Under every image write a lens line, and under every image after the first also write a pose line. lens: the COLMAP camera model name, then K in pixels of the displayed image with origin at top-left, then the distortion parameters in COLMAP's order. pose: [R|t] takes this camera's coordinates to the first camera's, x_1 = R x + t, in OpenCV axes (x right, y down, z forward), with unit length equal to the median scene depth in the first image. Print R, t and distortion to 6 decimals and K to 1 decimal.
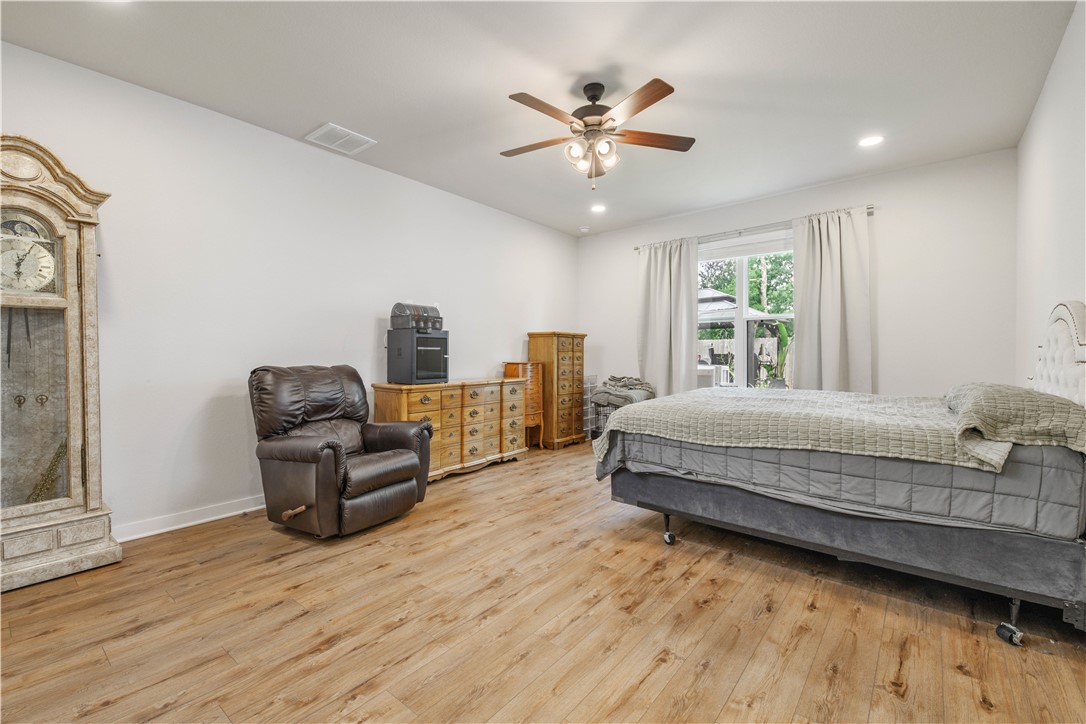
lens RADIAL K [[452.7, 0, 544.3], [0, 452.7, 363.6], [0, 0, 1]] dist [0.049704, -0.023048]
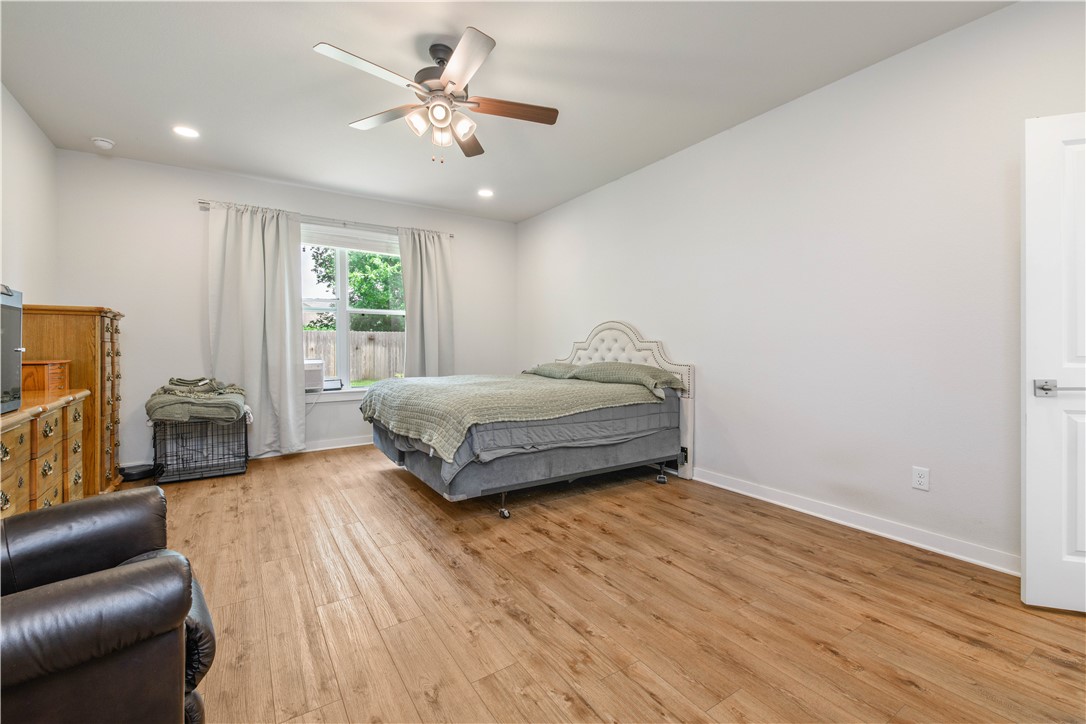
lens RADIAL K [[452.7, 0, 544.3], [0, 452.7, 363.6], [0, 0, 1]] dist [0.049704, -0.023048]
pose [[0.311330, -0.032138, 0.949758, -0.861488], [0.021454, 0.999411, 0.026786, -0.003004], [-0.950060, 0.012037, 0.311836, 0.681183]]
